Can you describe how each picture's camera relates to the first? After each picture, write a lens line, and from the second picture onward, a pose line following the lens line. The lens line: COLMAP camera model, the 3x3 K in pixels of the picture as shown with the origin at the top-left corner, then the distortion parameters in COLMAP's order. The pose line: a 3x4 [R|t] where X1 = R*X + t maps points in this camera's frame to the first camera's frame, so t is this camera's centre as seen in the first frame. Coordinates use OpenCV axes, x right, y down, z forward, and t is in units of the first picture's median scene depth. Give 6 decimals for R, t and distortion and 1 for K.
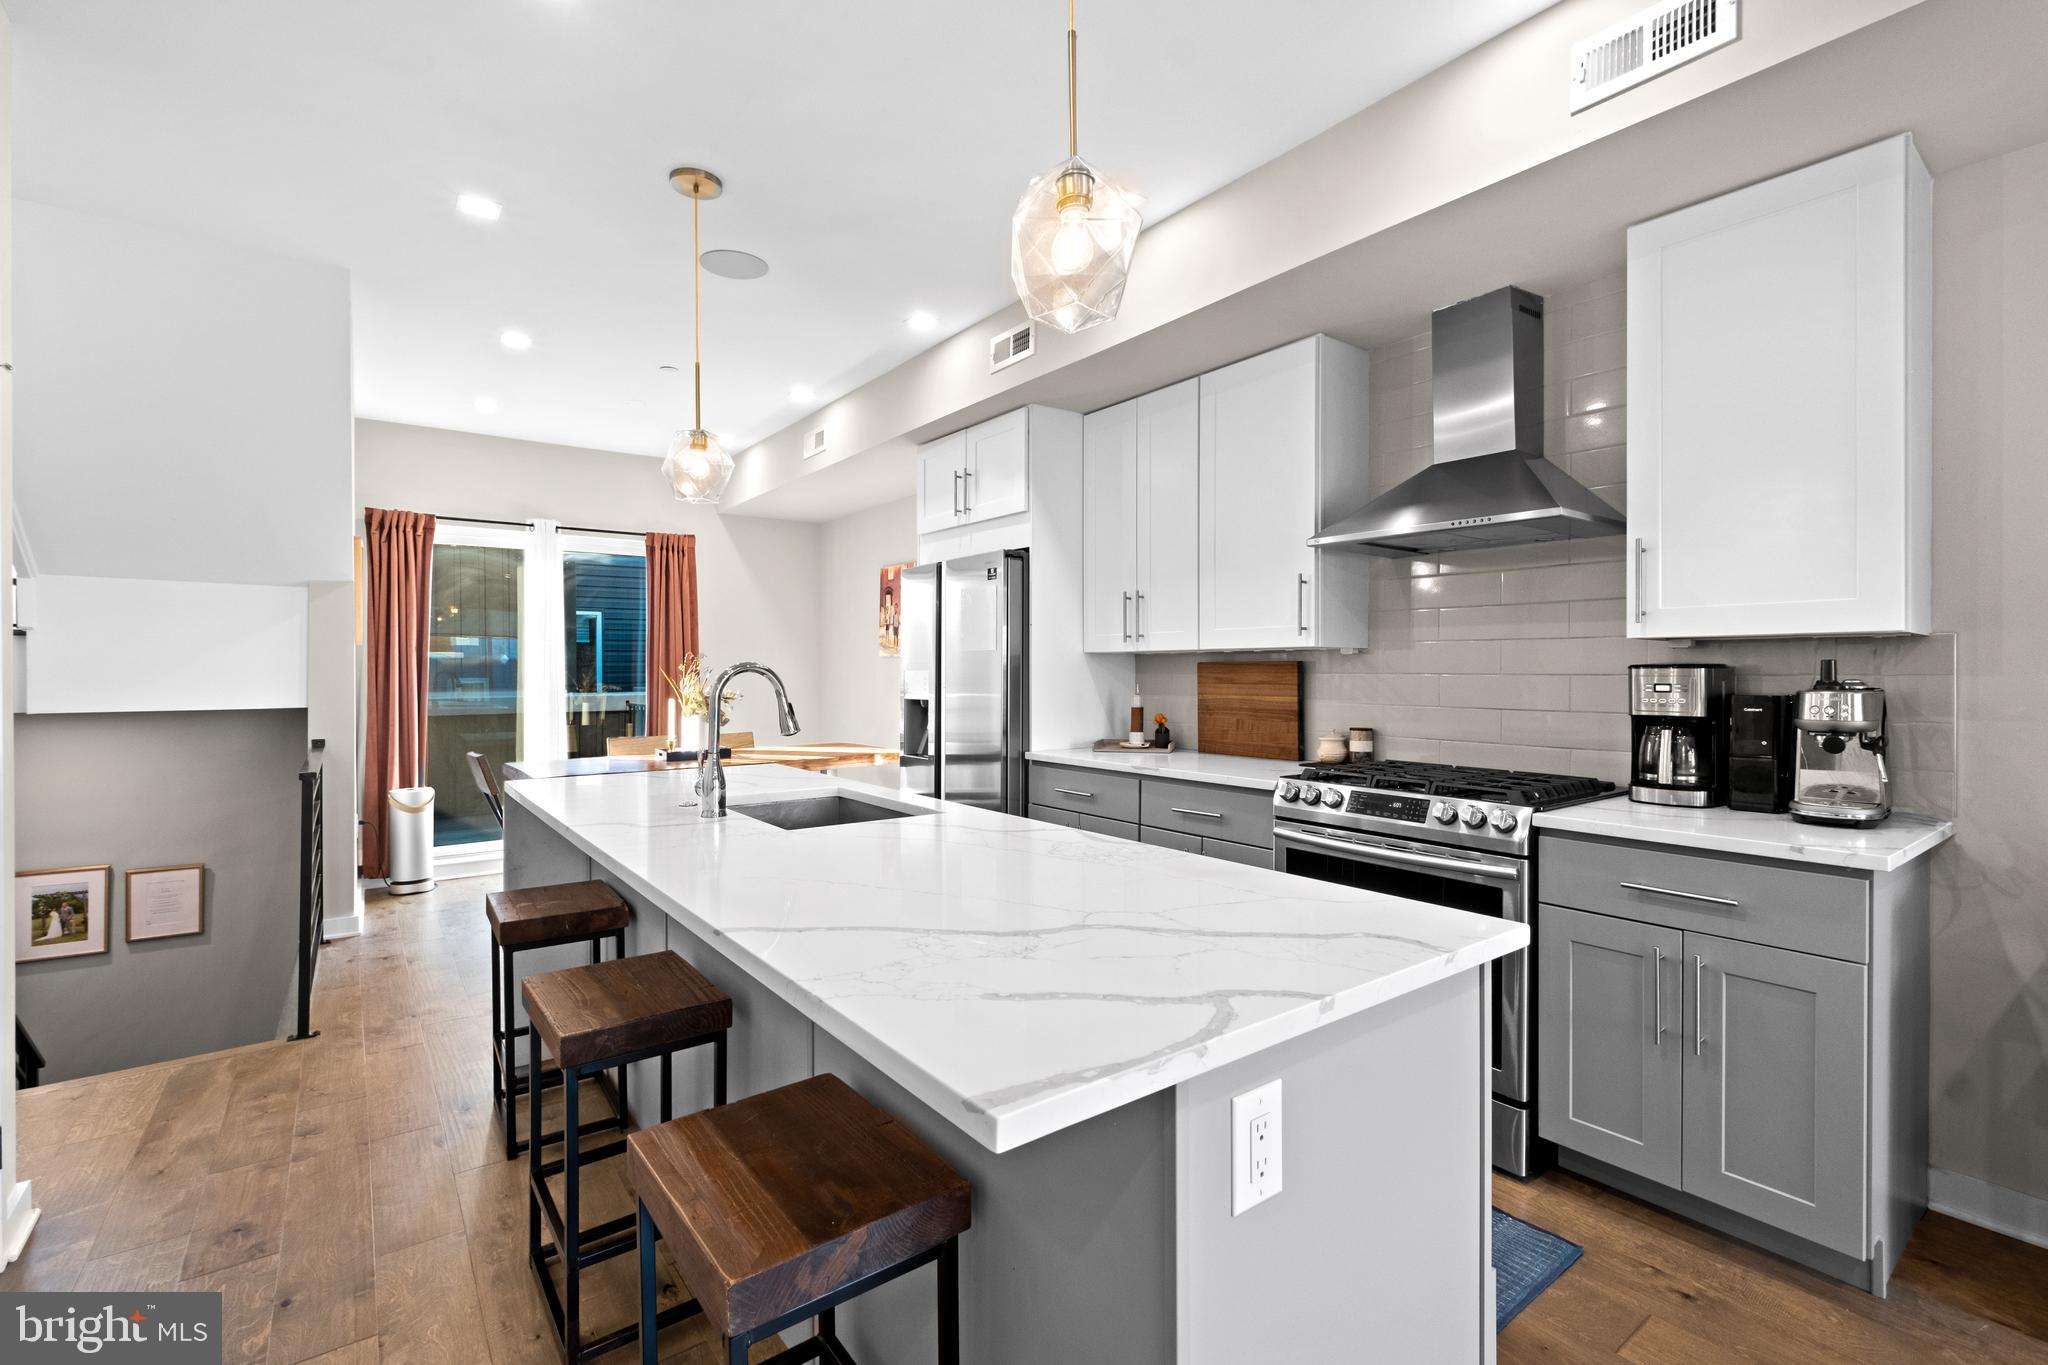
lens RADIAL K [[912.4, 0, 1031.7], [0, 912.4, 694.1], [0, 0, 1]] dist [0.000761, -0.000431]
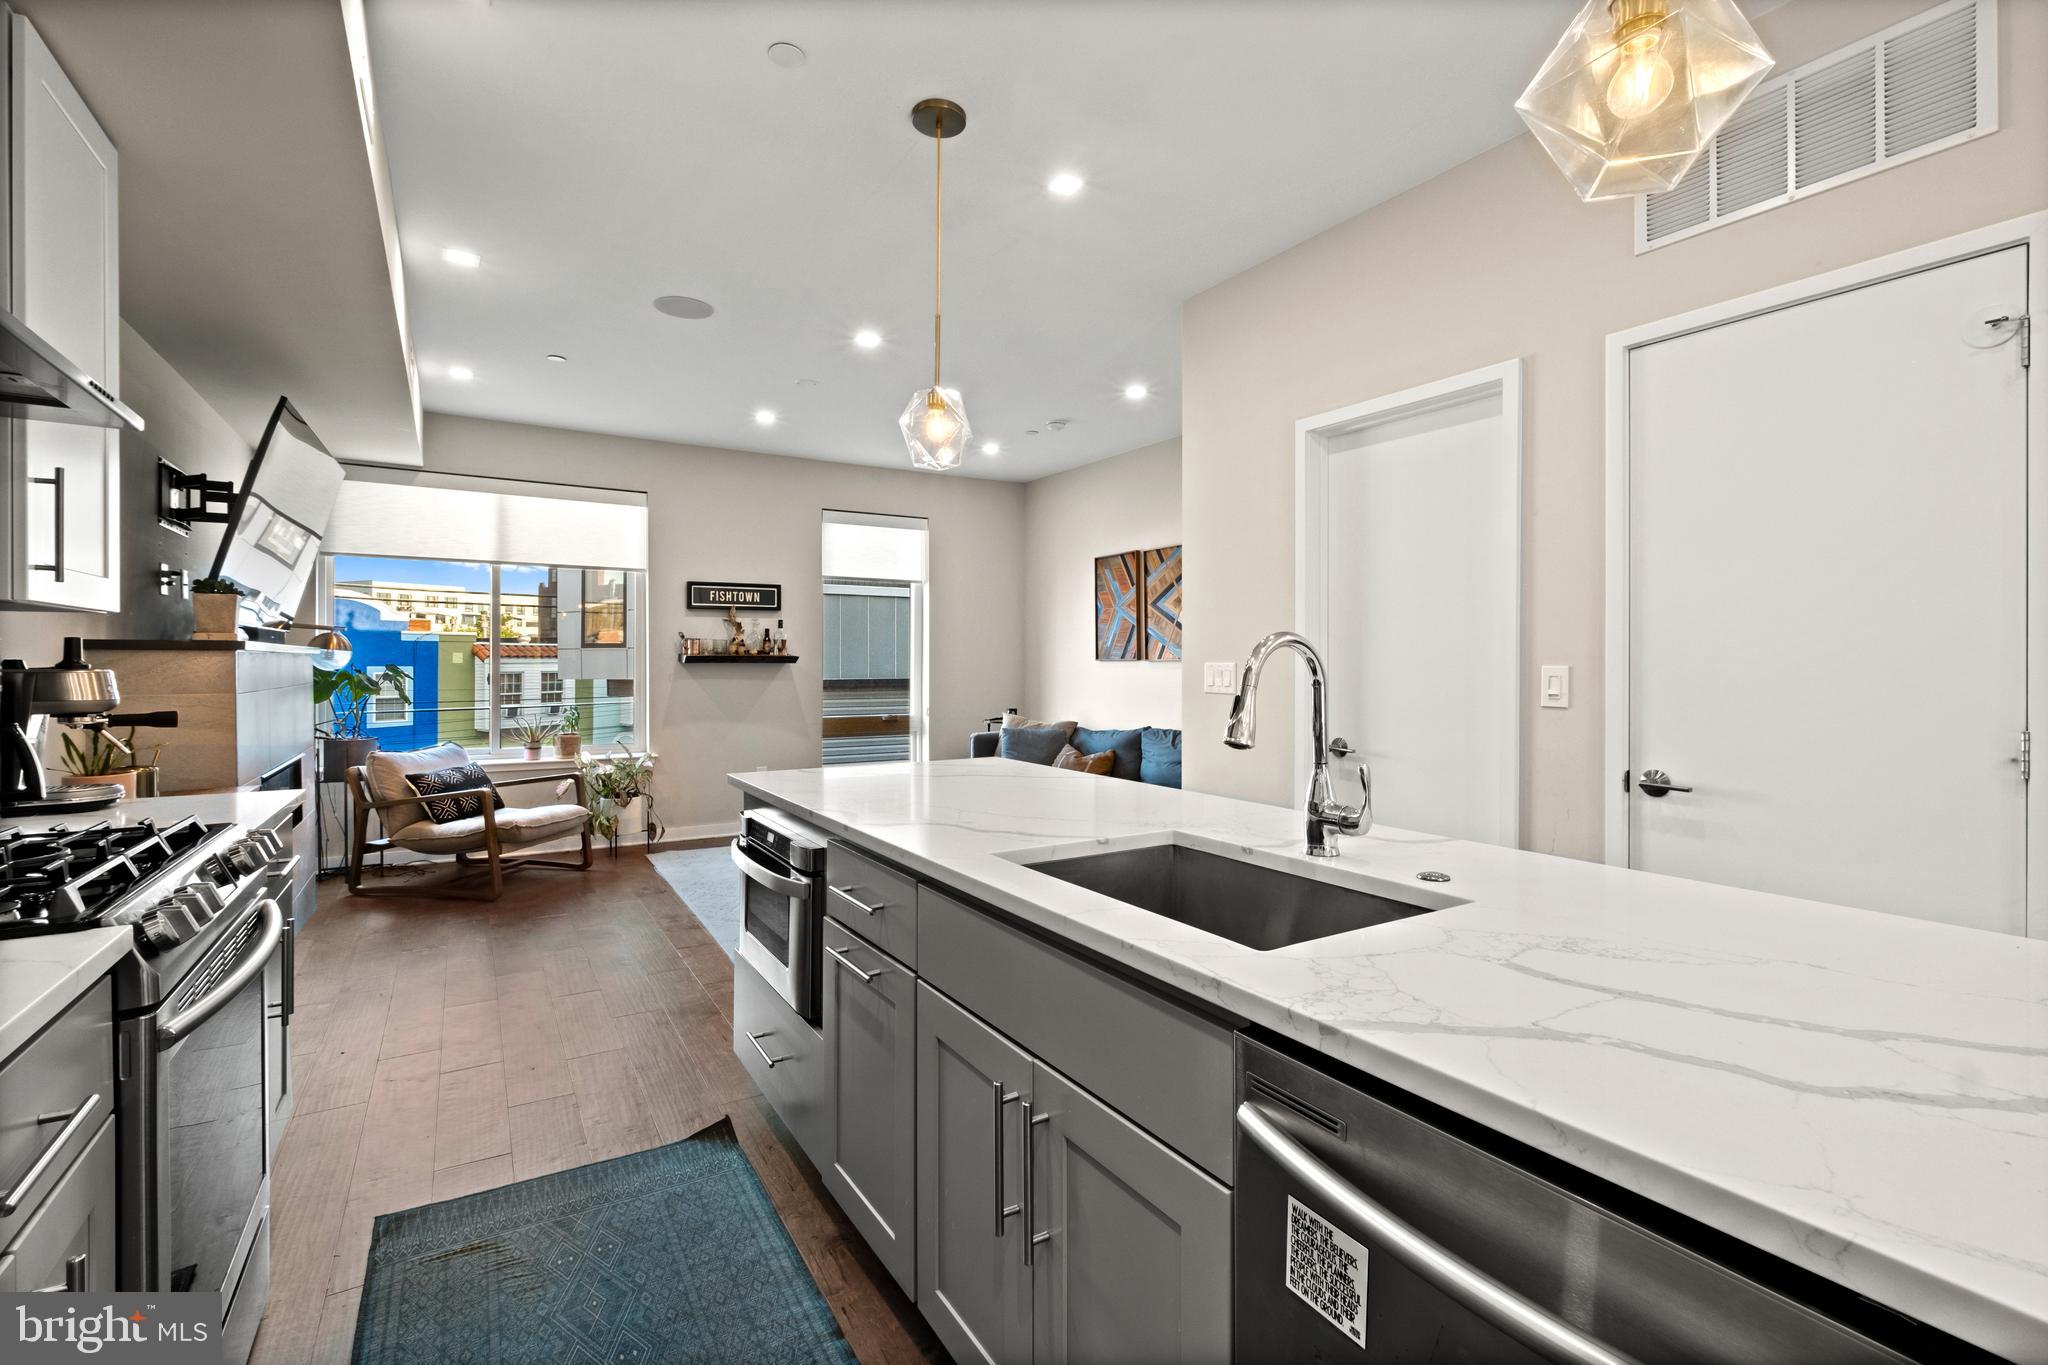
lens RADIAL K [[912.4, 0, 1034.2], [0, 912.4, 663.2], [0, 0, 1]] dist [0.000761, -0.000431]
pose [[-0.996695, 0.000545, 0.081230, -0.110226], [0.002702, 0.999647, 0.026447, -0.018027], [-0.081187, 0.026579, -0.996344, 0.999720]]
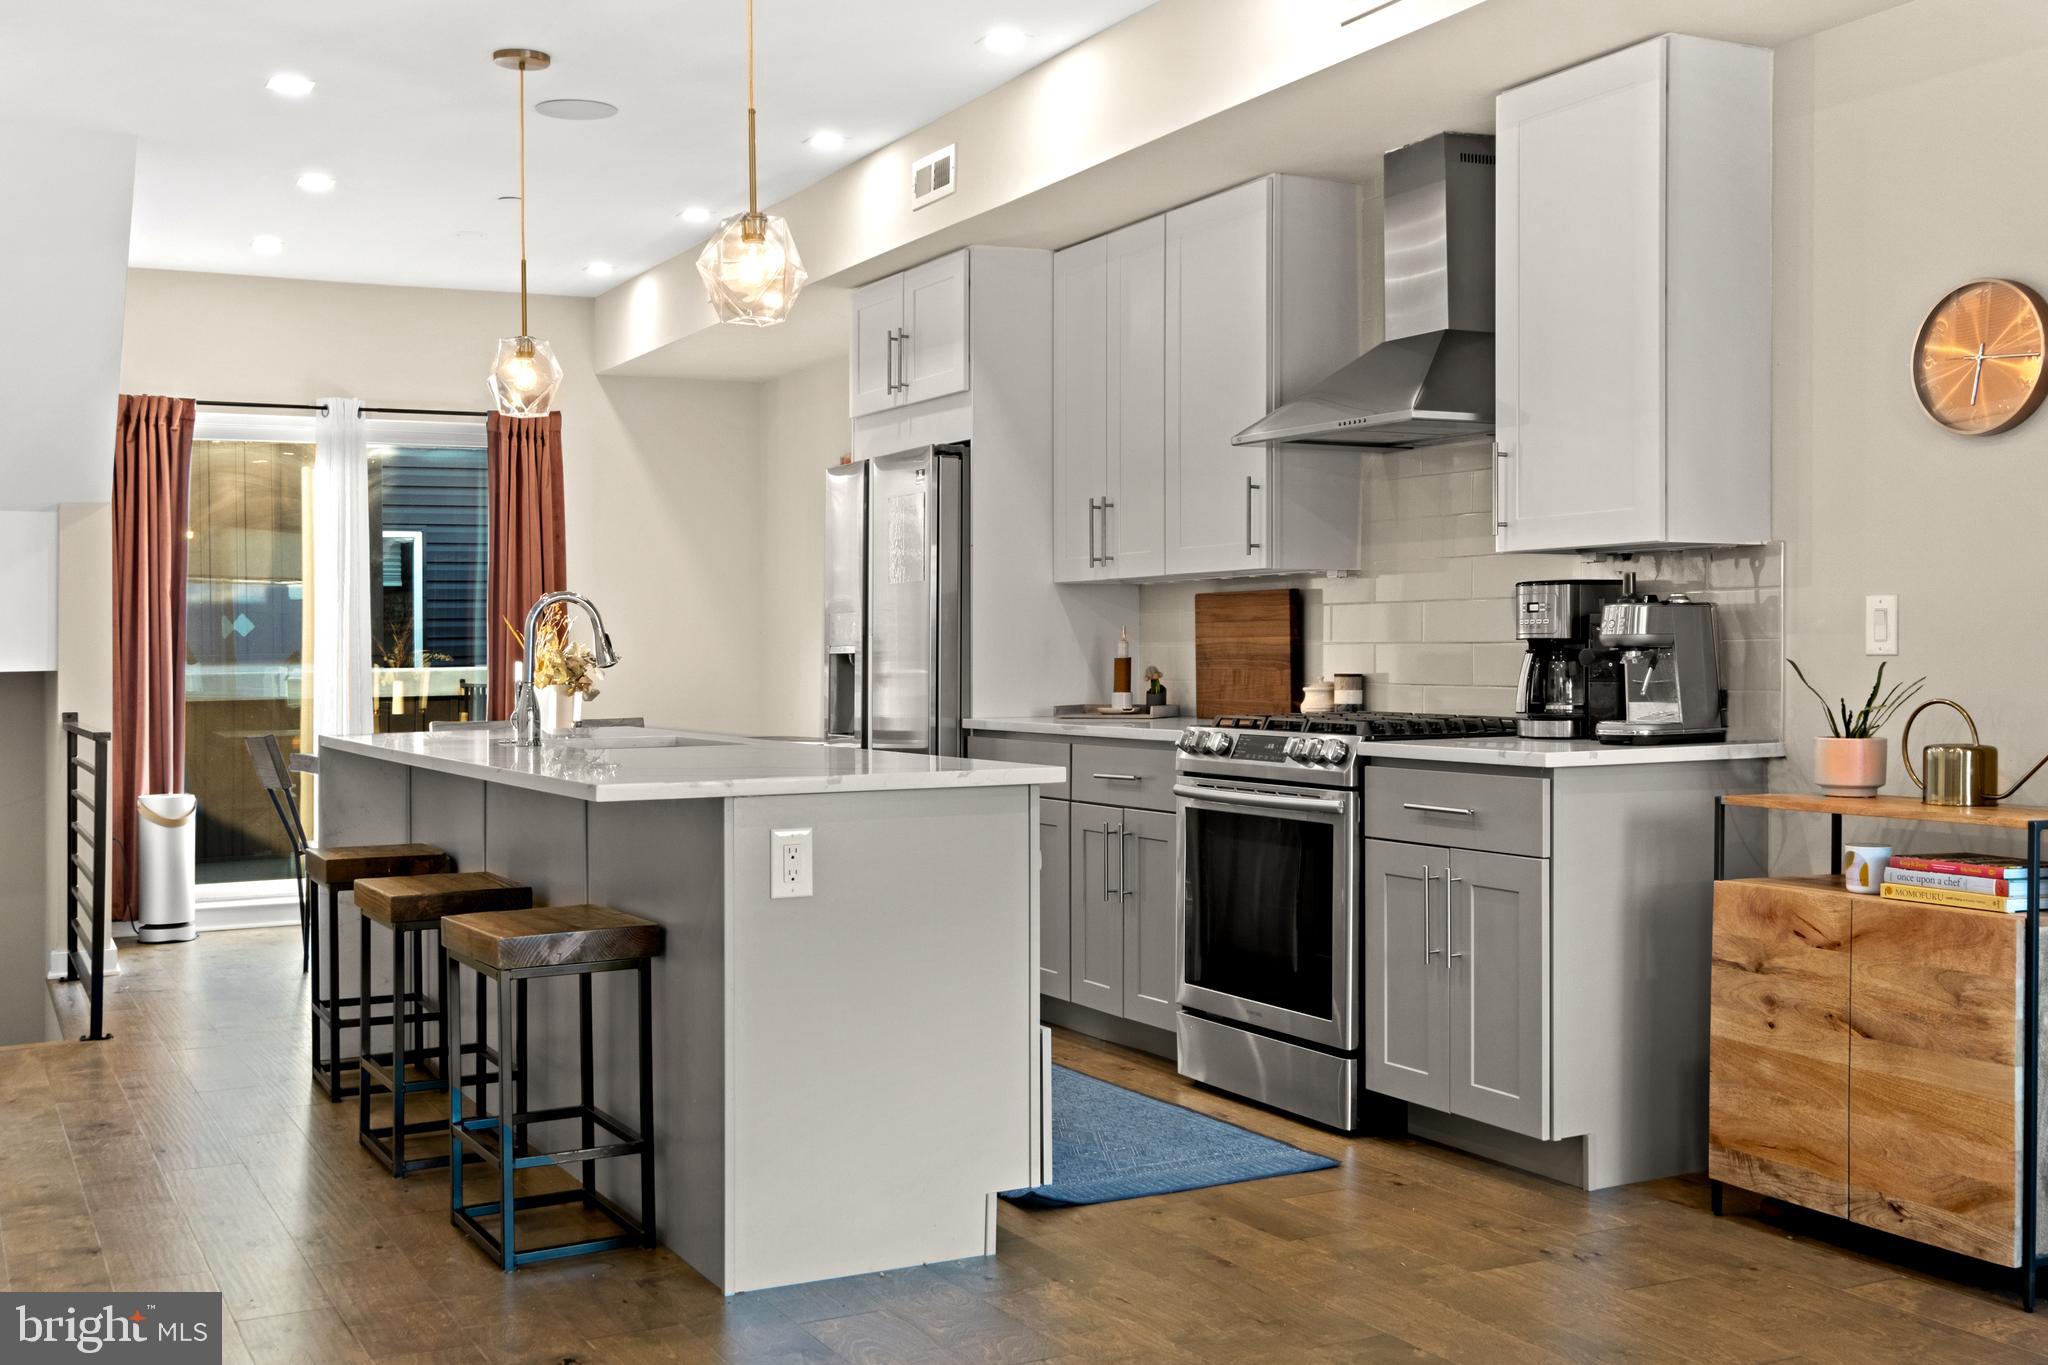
lens RADIAL K [[2137.3, 0, 1032.5], [0, 2137.3, 681.4], [0, 0, 1]] dist [0.010798, 0.000000]
pose [[0.986748, -0.006336, -0.162135, 0.331436], [0.004881, 0.999944, -0.009368, 0.050619], [0.162185, 0.008453, 0.986724, -0.702563]]
